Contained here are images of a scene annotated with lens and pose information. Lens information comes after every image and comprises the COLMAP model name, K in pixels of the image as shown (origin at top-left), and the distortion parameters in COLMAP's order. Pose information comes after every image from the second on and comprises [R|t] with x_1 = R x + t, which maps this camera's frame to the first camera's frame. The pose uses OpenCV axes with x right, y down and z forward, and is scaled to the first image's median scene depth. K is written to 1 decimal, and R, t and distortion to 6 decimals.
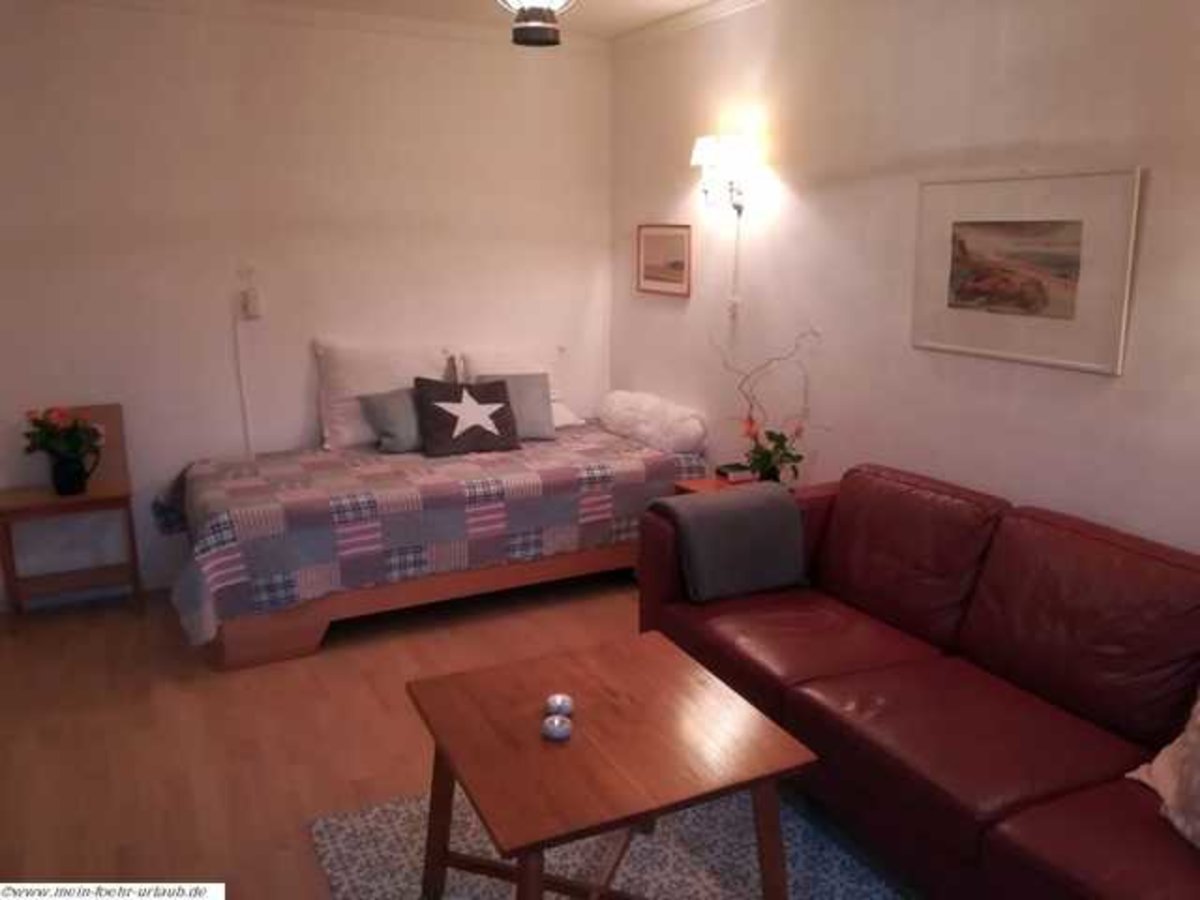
lens RADIAL K [[952.1, 0, 600.0], [0, 952.1, 450.0], [0, 0, 1]] dist [-0.006707, -0.004230]
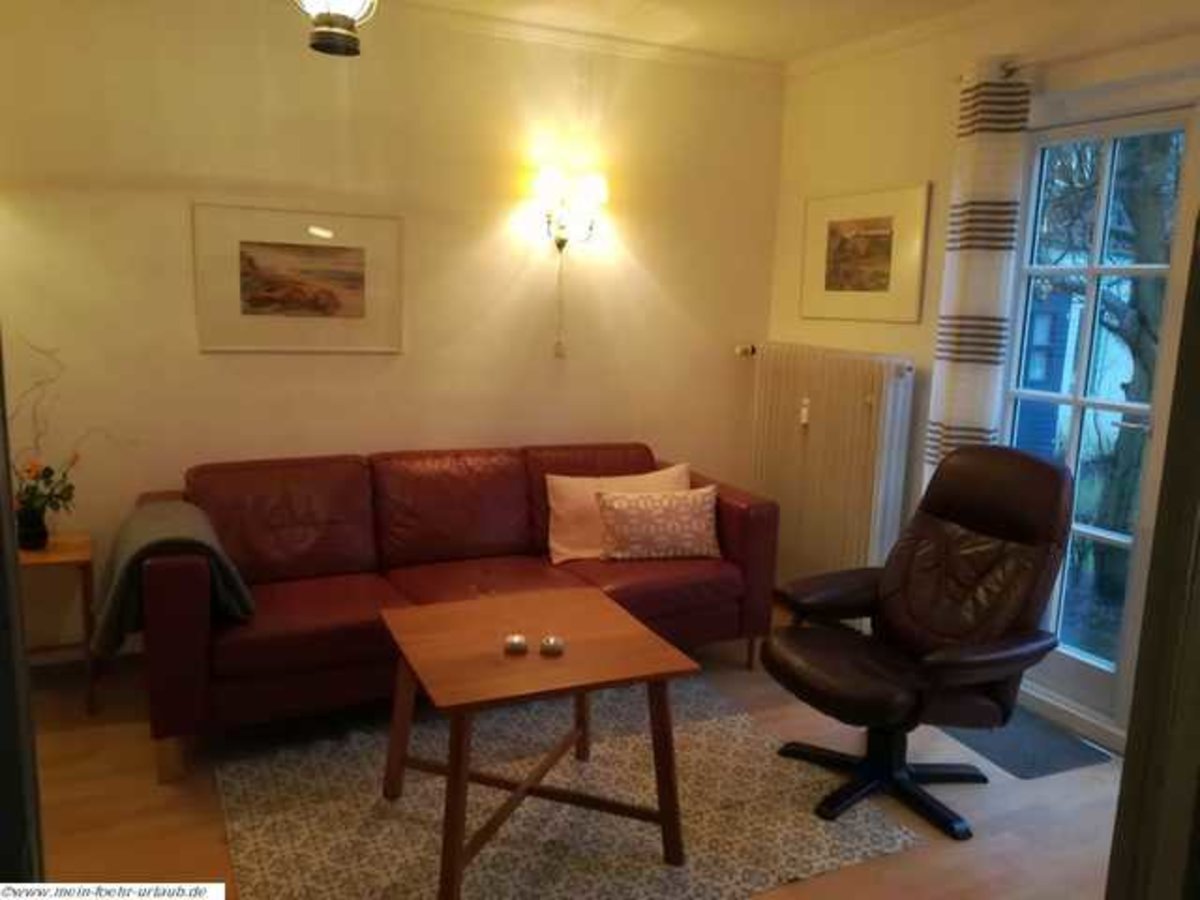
lens RADIAL K [[937.8, 0, 600.0], [0, 937.8, 450.0], [0, 0, 1]] dist [0.003537, -0.001469]
pose [[0.021121, -0.167218, 0.985694, -0.845338], [0.180325, 0.970382, 0.160756, -0.100843], [-0.983380, 0.174350, 0.050649, 0.579033]]
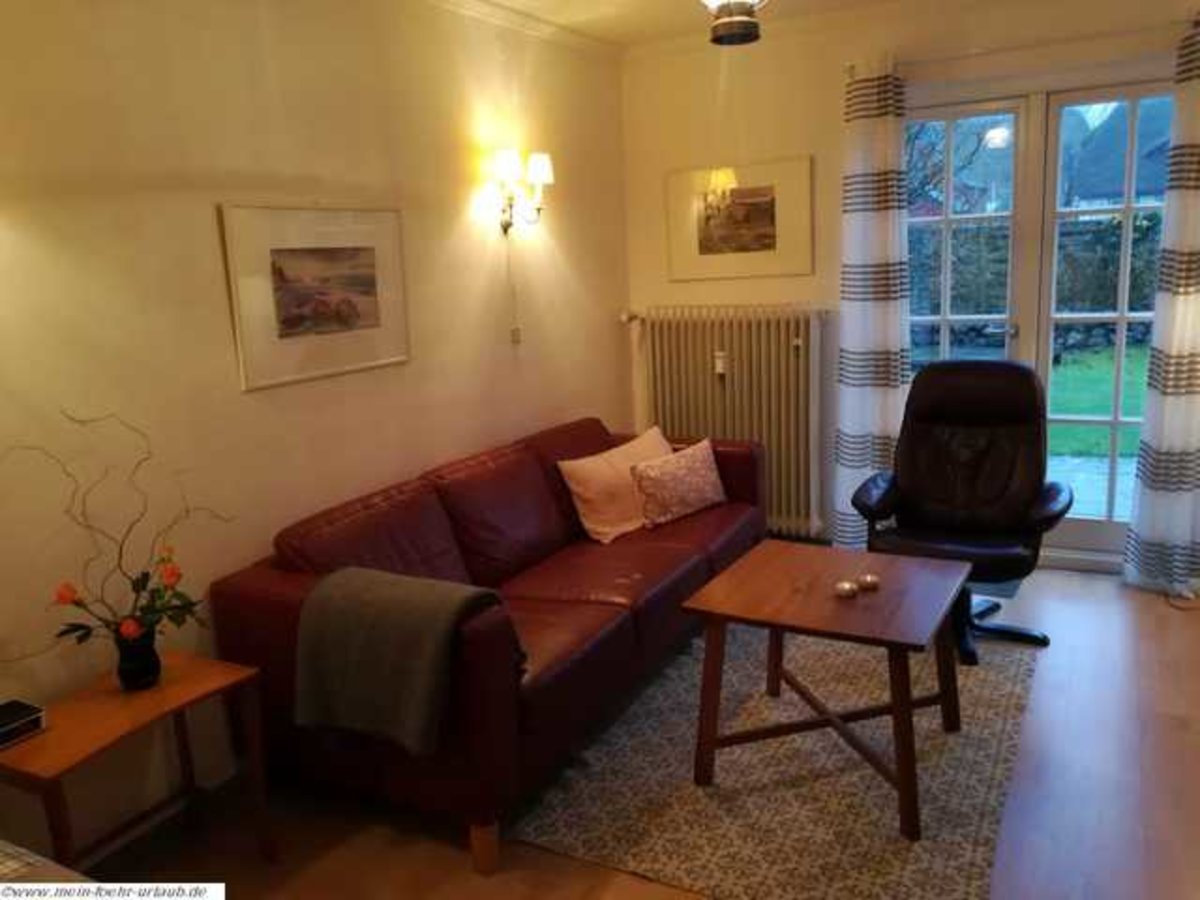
lens RADIAL K [[952.1, 0, 600.0], [0, 952.1, 450.0], [0, 0, 1]] dist [-0.006707, -0.004230]
pose [[-0.567151, -0.142595, 0.811176, -0.651286], [0.225391, 0.920430, 0.319388, -0.299889], [-0.792173, 0.363973, -0.489883, 1.346781]]
